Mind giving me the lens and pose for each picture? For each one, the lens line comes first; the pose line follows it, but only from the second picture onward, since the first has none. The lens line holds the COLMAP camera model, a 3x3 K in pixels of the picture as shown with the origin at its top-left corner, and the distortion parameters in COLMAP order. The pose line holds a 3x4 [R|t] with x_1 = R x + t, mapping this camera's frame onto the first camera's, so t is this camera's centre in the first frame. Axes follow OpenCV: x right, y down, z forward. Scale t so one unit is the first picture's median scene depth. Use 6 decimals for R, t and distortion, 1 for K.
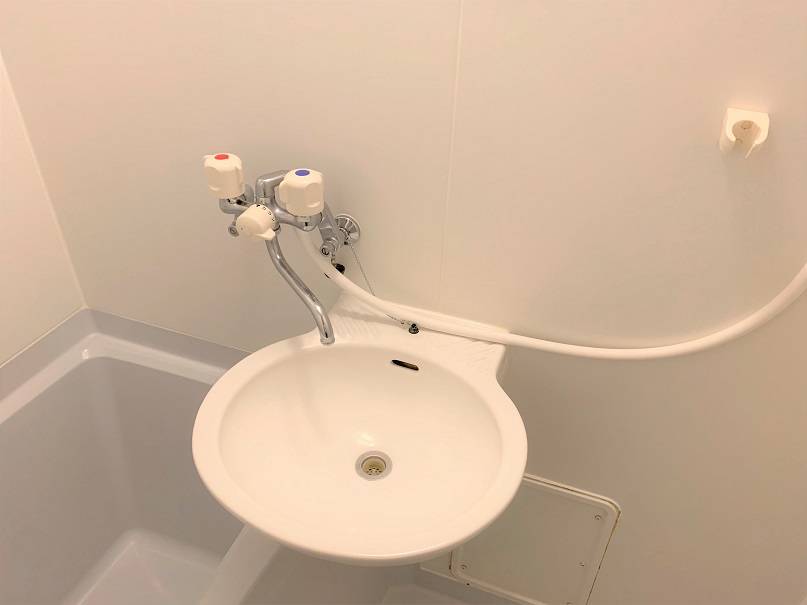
lens RADIAL K [[615.5, 0, 403.5], [0, 615.5, 313.4], [0, 0, 1]] dist [0.113984, -0.160560]
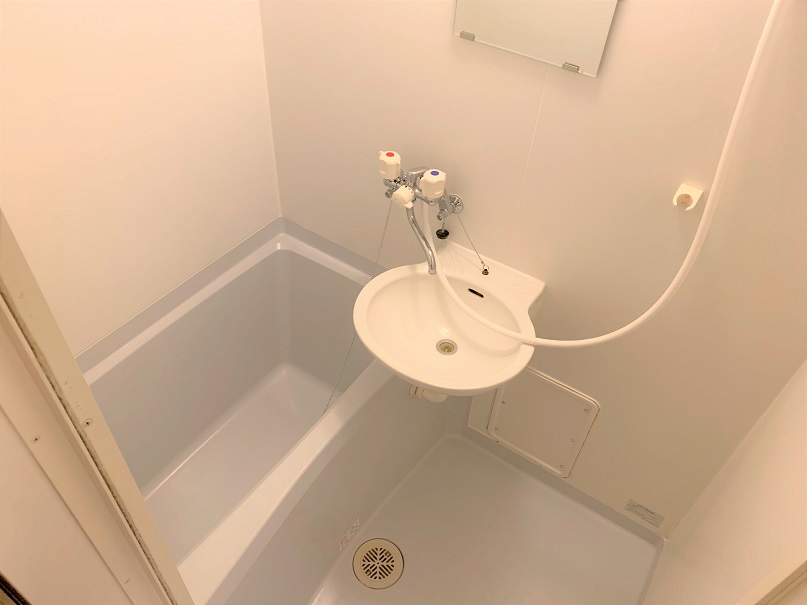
lens RADIAL K [[615.5, 0, 403.5], [0, 615.5, 313.4], [0, 0, 1]] dist [0.113984, -0.160560]
pose [[0.973017, 0.182762, -0.140838, 0.060128], [-0.159178, 0.973587, 0.163678, -0.109227], [0.167032, -0.136843, 0.976409, -0.688069]]
